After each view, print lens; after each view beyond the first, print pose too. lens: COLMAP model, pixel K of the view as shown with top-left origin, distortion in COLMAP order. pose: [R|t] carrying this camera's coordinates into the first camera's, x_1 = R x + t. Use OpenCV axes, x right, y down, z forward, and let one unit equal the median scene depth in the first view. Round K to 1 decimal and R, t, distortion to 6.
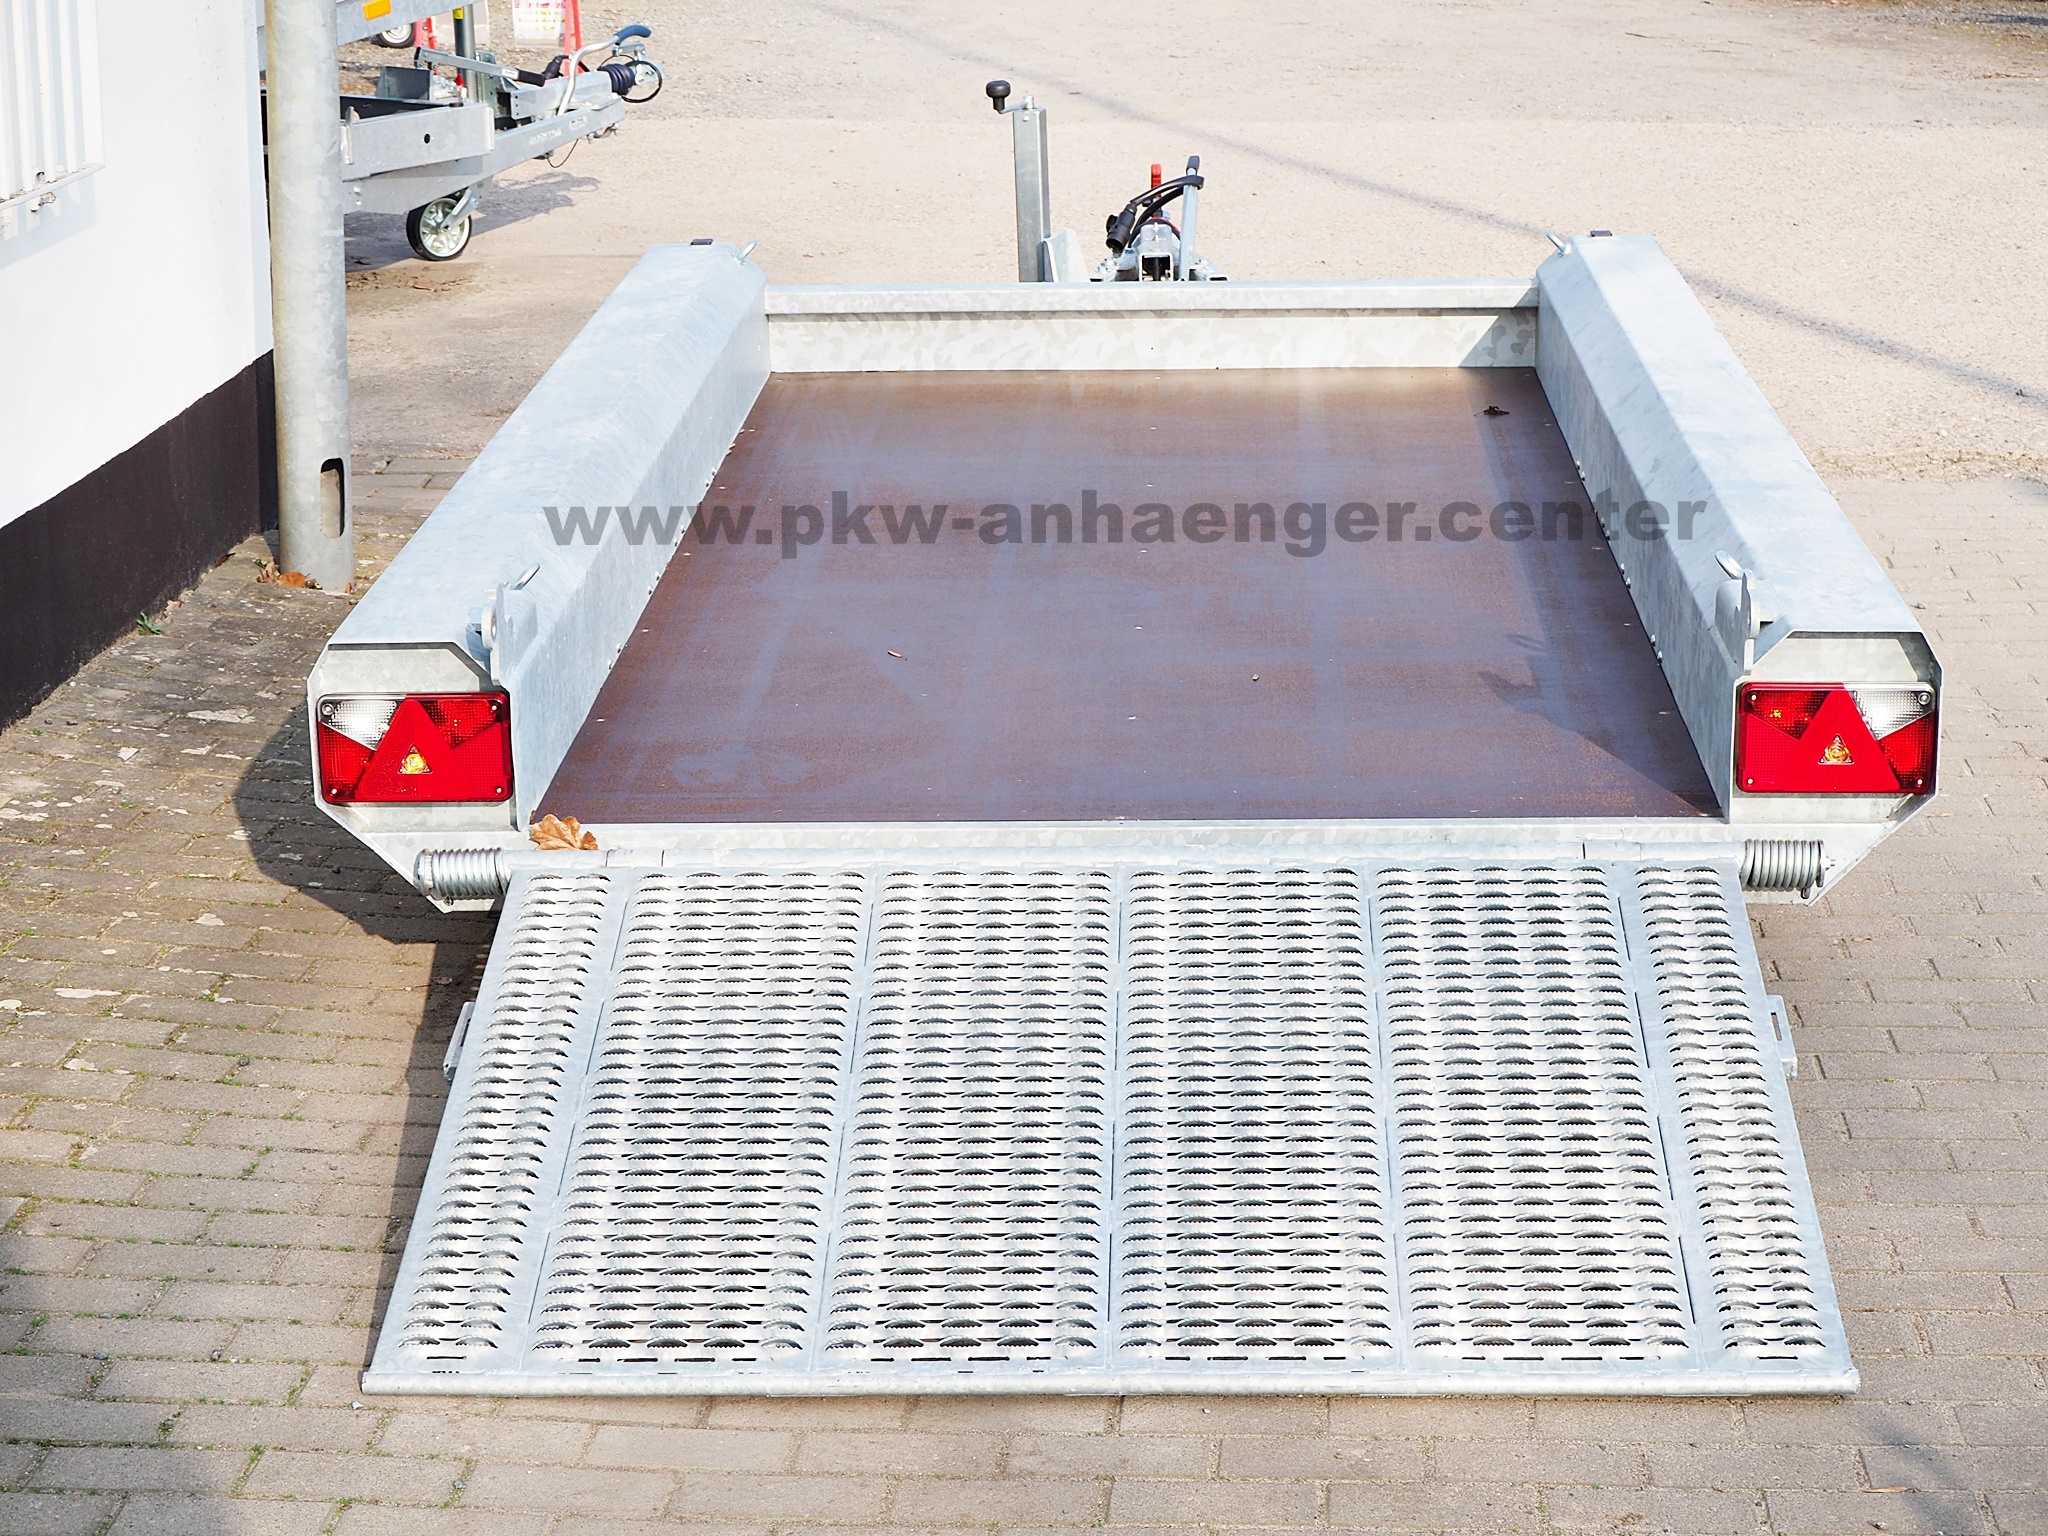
lens RADIAL K [[4173.2, 0, 1008.9], [0, 4173.2, 763.3], [0, 0, 1]] dist [0.038474, 0.000000]
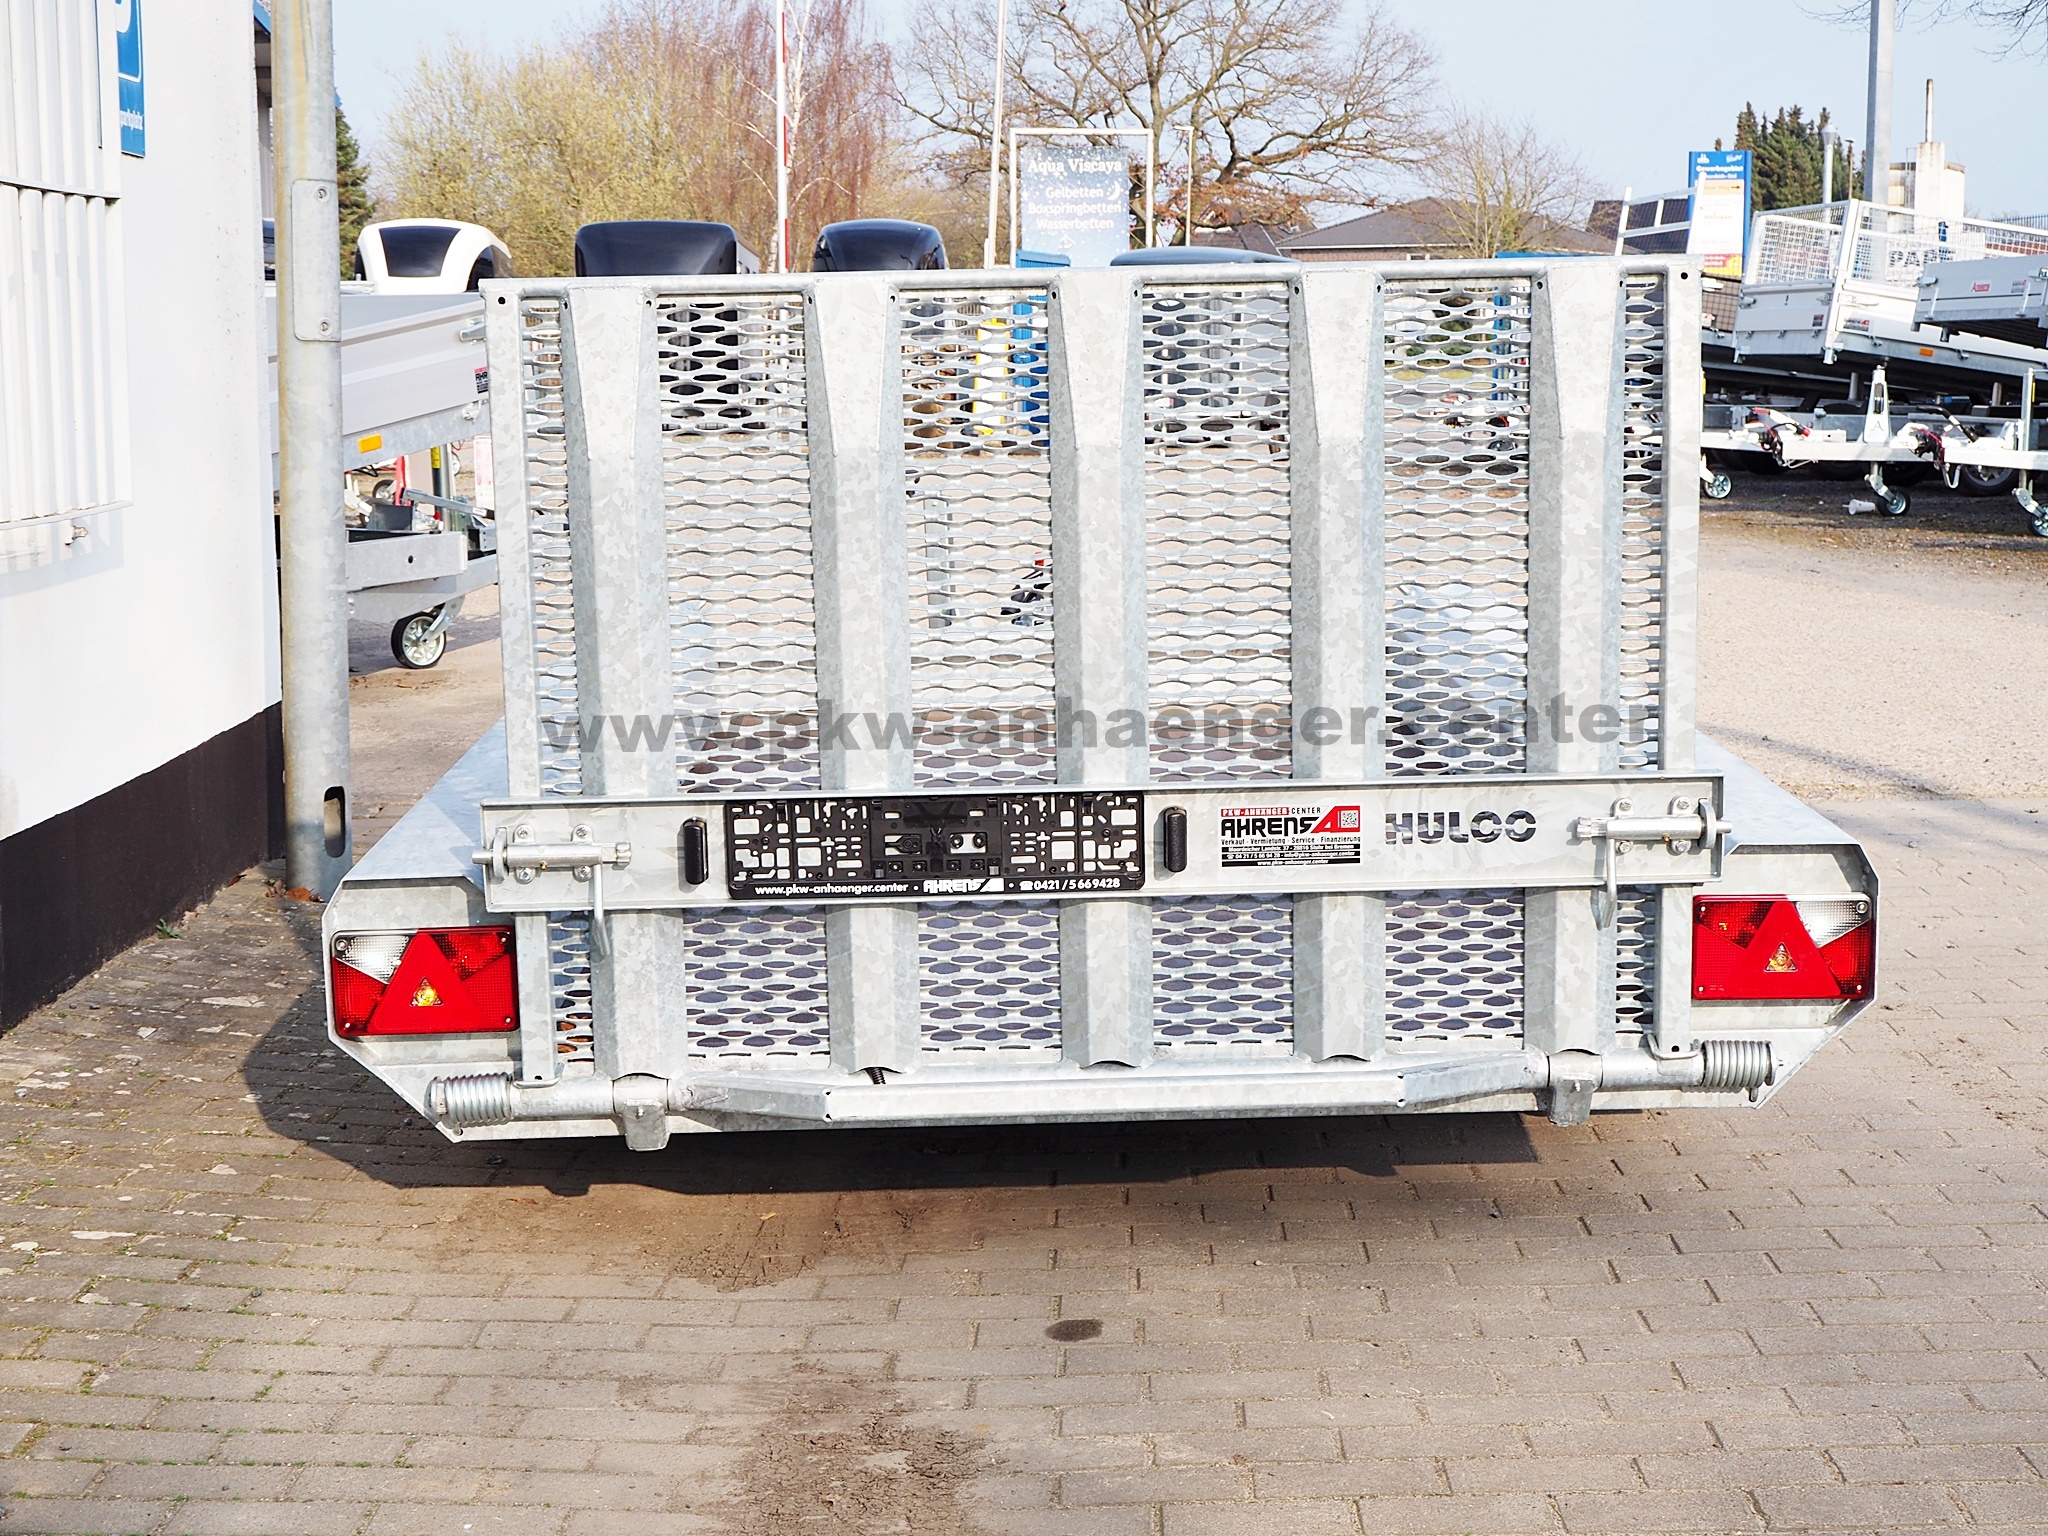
lens RADIAL K [[3187.0, 0, 1034.5], [0, 3187.0, 777.4], [0, 0, 1]] dist [0.016913, 0.000000]
pose [[0.997955, -0.011616, 0.062862, -0.034806], [0.018787, 0.993221, -0.114710, 0.034076], [-0.061104, 0.115656, 0.991408, 0.170592]]
